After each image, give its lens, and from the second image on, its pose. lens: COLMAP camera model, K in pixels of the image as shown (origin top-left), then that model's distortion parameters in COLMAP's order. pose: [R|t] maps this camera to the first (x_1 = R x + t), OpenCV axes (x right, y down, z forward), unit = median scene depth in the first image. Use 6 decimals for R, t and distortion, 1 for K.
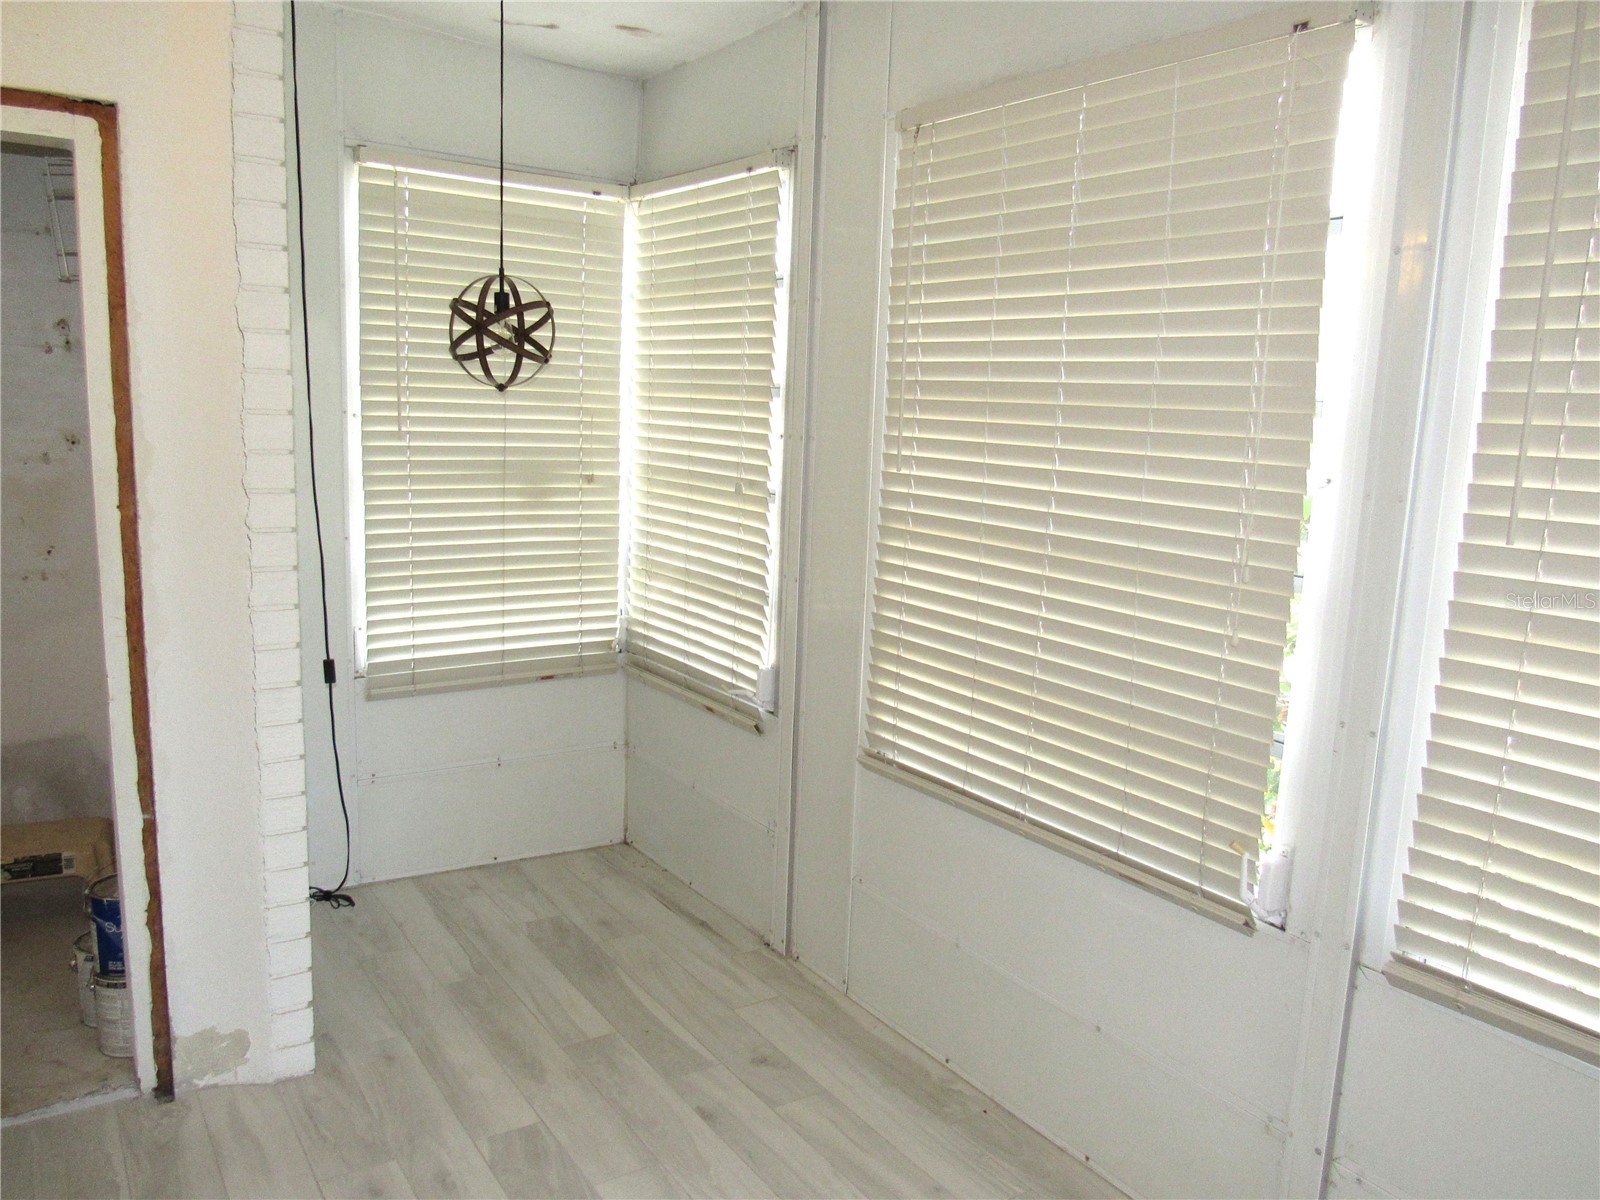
lens RADIAL K [[1147.9, 0, 795.6], [0, 1147.9, 597.2], [0, 0, 1]] dist [-0.024489, 0.004737]
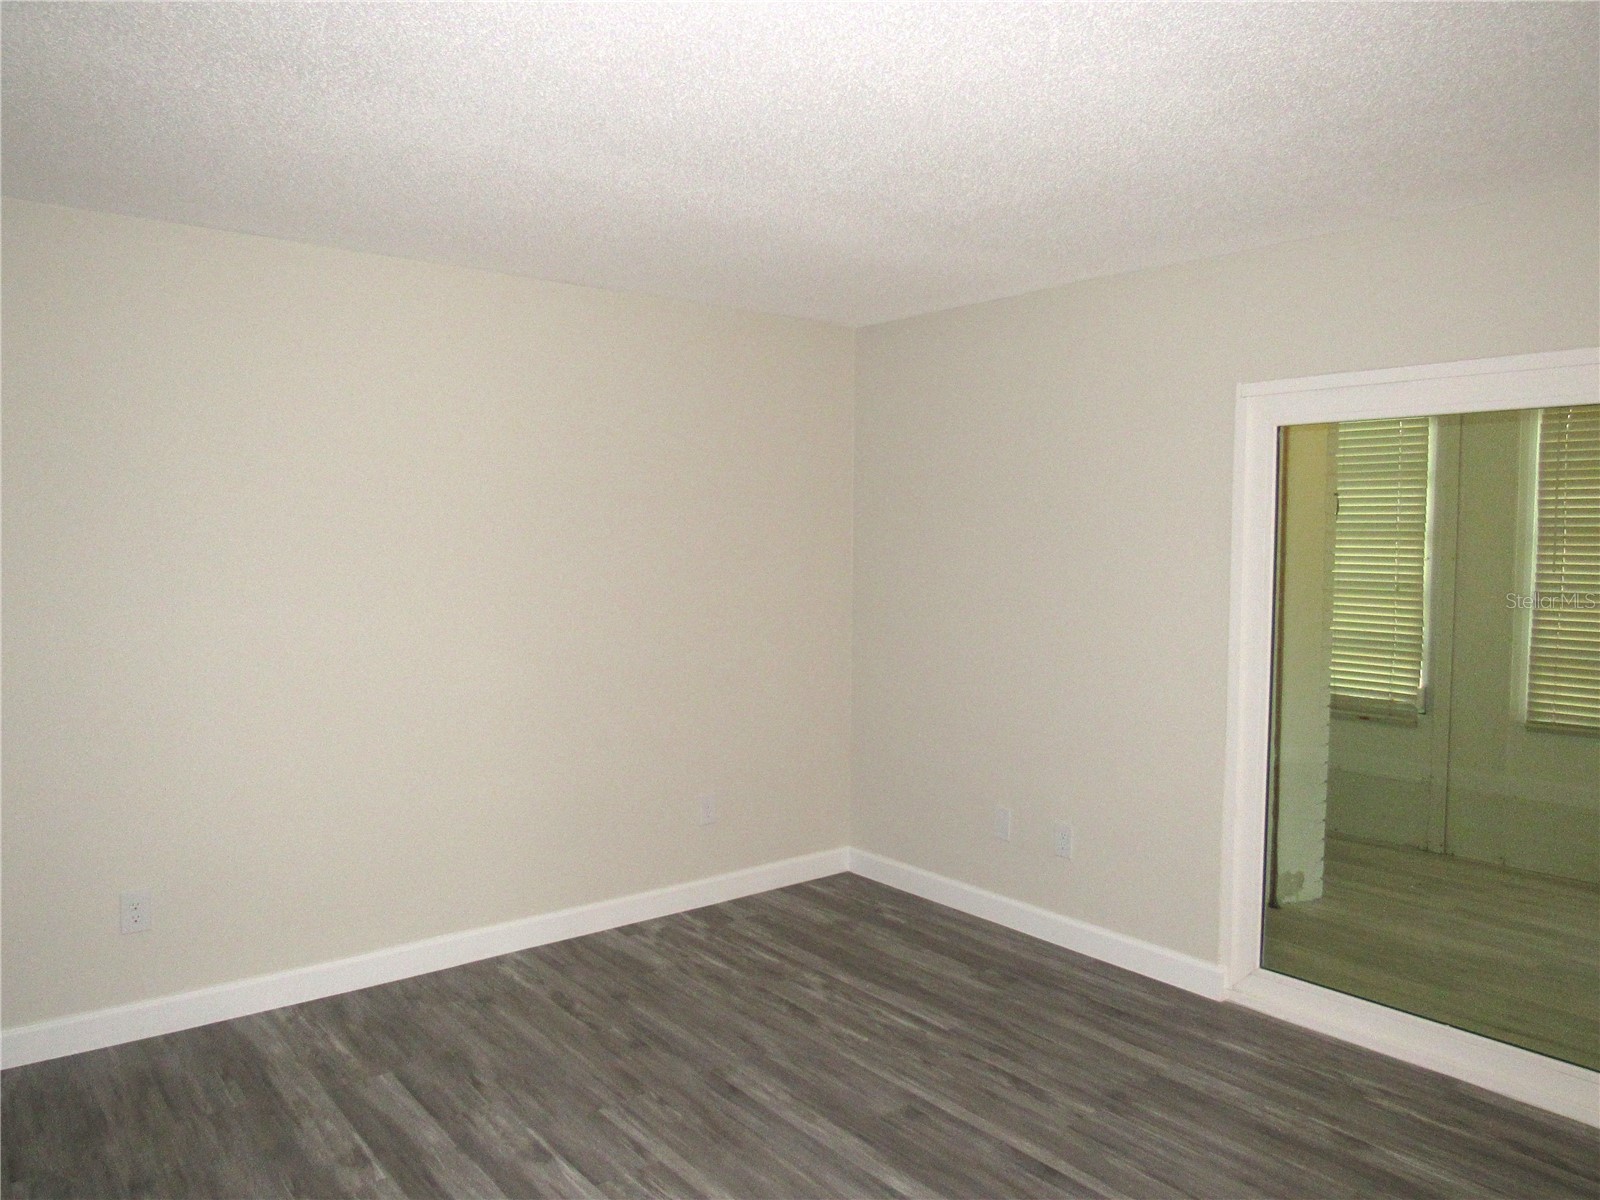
lens RADIAL K [[1147.9, 0, 800.2], [0, 1147.9, 601.2], [0, 0, 1]] dist [-0.024489, 0.004737]
pose [[0.994310, -0.033074, 0.101258, -1.159018], [0.043985, 0.993233, -0.107487, 0.075417], [-0.097018, 0.111330, 0.989037, -0.668605]]
